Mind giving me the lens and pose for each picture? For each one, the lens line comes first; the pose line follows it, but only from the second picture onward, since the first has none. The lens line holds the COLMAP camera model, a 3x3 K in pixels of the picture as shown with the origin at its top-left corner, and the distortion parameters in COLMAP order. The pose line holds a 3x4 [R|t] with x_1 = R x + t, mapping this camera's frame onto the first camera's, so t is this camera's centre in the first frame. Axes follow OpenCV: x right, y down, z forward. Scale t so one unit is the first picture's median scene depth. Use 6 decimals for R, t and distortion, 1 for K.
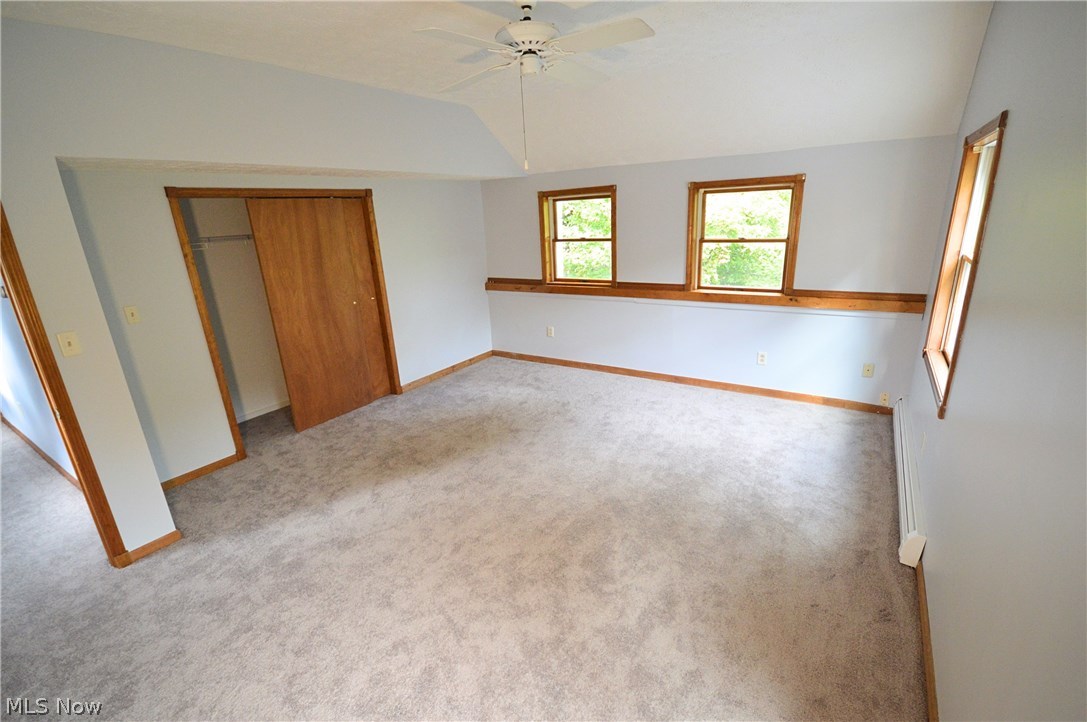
lens RADIAL K [[485.6, 0, 546.6], [0, 485.6, 360.7], [0, 0, 1]] dist [-0.000152, -0.000470]
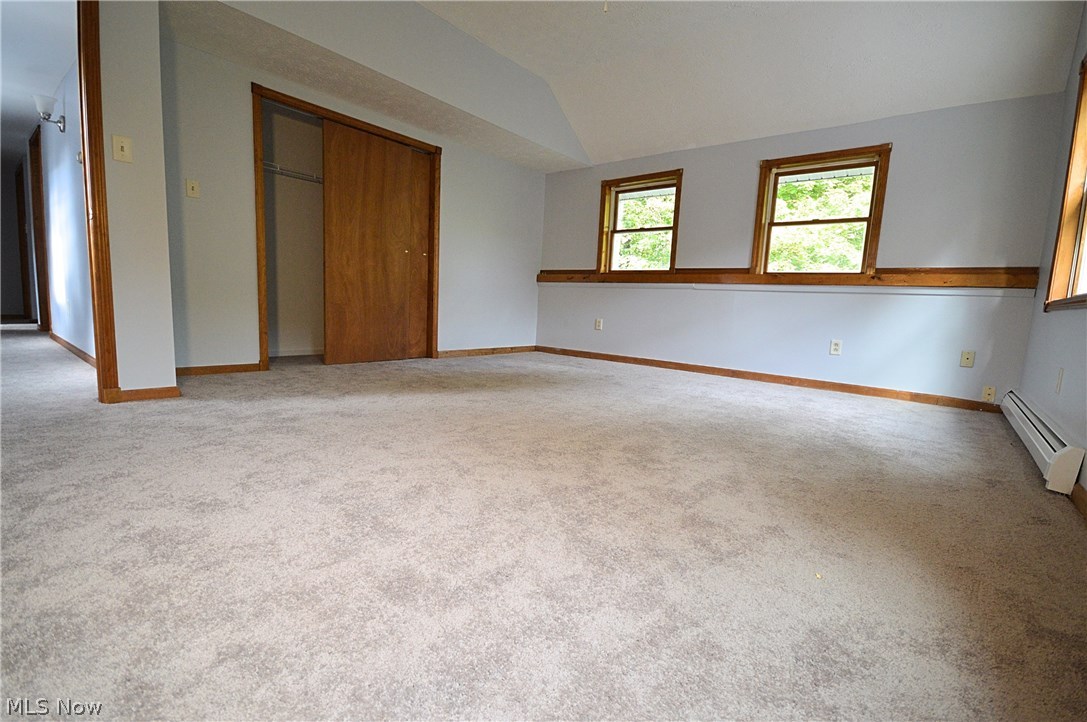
lens RADIAL K [[485.6, 0, 546.6], [0, 485.6, 360.7], [0, 0, 1]] dist [-0.000152, -0.000470]
pose [[0.989584, 0.109487, -0.093472, 0.004356], [-0.124471, 0.976947, -0.173441, 0.238339], [0.072328, 0.183268, 0.980399, 0.092896]]
